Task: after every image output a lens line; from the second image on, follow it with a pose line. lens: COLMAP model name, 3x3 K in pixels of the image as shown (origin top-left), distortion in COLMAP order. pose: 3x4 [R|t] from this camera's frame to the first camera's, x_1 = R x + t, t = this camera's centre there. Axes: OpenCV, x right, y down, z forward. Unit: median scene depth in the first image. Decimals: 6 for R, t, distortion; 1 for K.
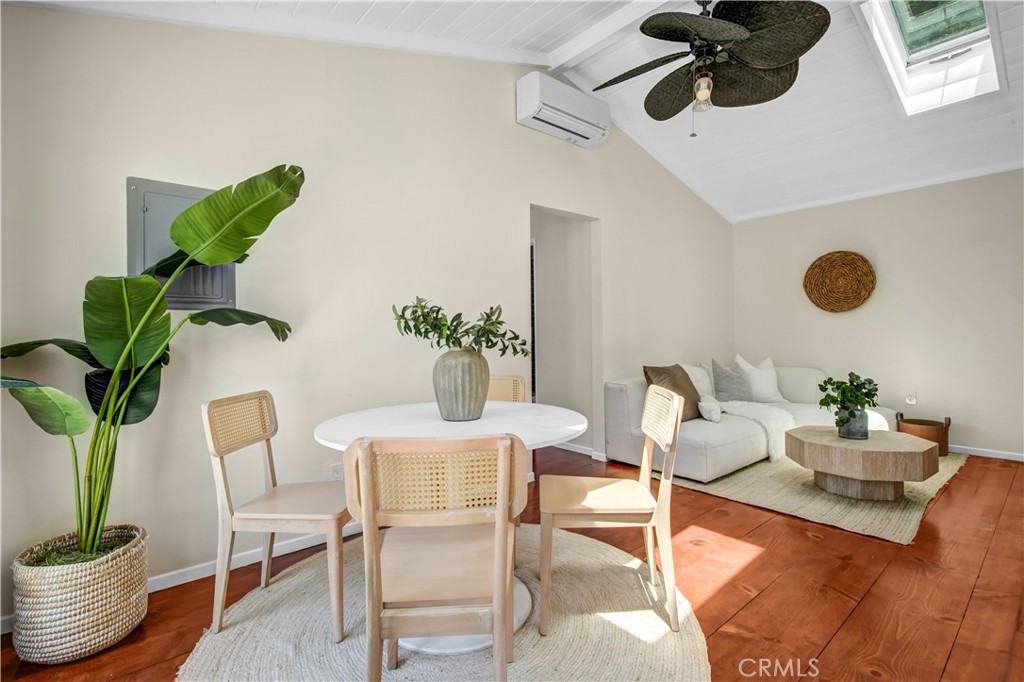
lens RADIAL K [[464.7, 0, 513.3], [0, 464.7, 338.1], [0, 0, 1]] dist [0.000575, -0.000850]
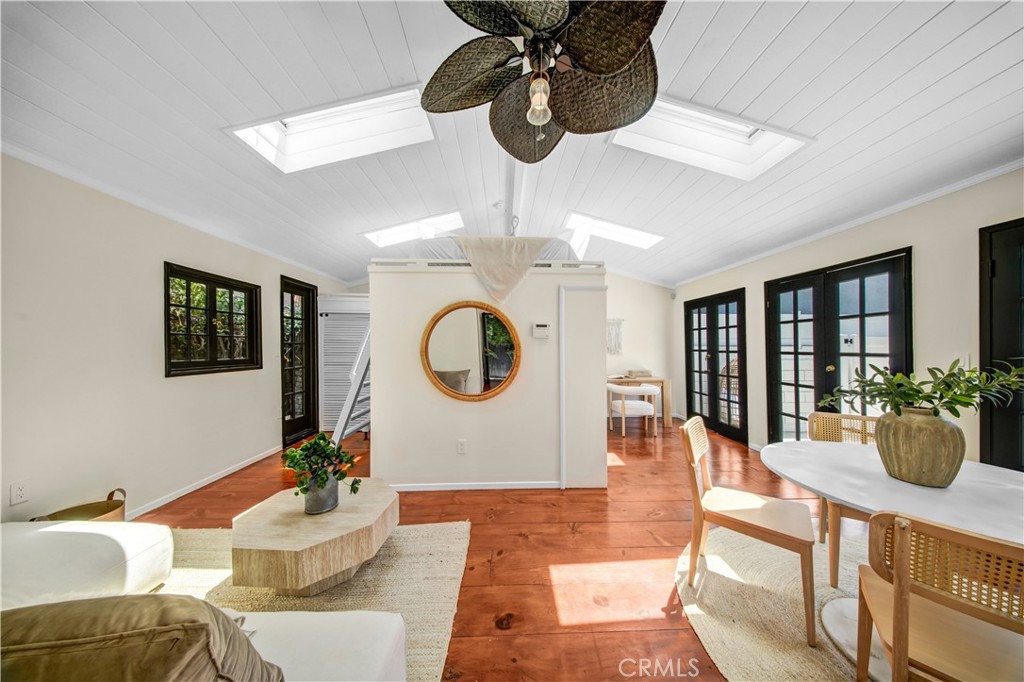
lens RADIAL K [[297.3, 0, 512.0], [0, 297.3, 341.0], [0, 0, 1]] dist [-0.001177, -0.000111]
pose [[-0.773918, 0.015659, 0.633092, 0.149016], [0.007834, 0.999854, -0.015154, -0.132580], [-0.633237, -0.006769, -0.773928, 1.882438]]
